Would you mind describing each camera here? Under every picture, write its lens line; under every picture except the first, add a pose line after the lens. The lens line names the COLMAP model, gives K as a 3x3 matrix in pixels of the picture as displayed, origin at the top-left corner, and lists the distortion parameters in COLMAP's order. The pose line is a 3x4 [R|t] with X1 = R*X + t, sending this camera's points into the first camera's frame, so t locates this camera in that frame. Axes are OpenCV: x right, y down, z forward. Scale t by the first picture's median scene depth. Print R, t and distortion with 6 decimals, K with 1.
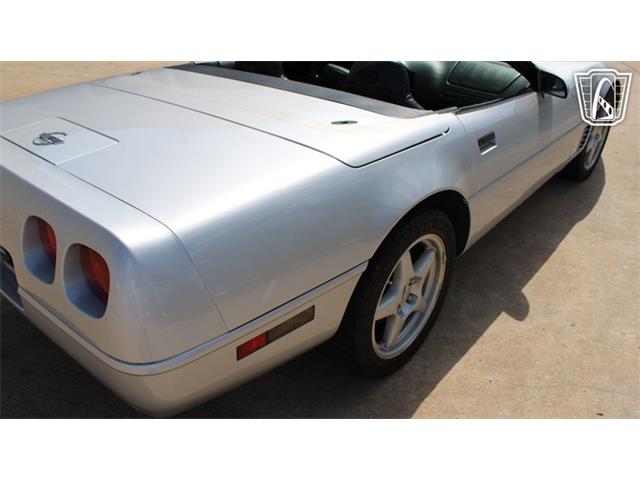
lens RADIAL K [[520.7, 0, 320.0], [0, 520.7, 240.0], [0, 0, 1]] dist [-0.147098, 0.124025]
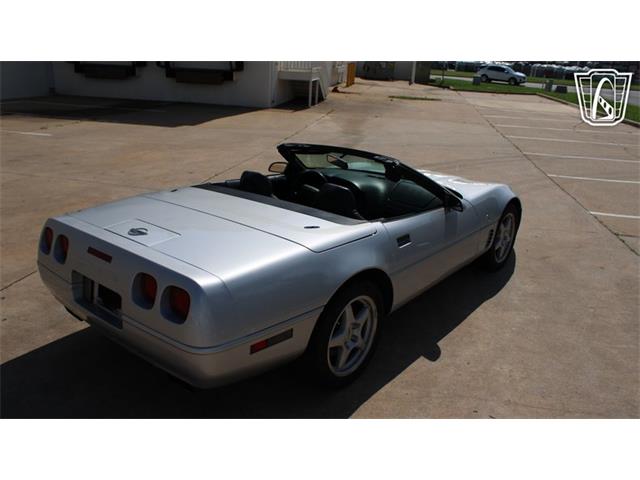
lens RADIAL K [[559.1, 0, 320.0], [0, 559.1, 240.0], [0, 0, 1]] dist [-0.157355, 0.163405]
pose [[0.998911, 0.017401, 0.043292, -0.004450], [-0.008586, 0.980563, -0.196019, 0.154999], [-0.045861, 0.195433, 0.979644, -0.707721]]
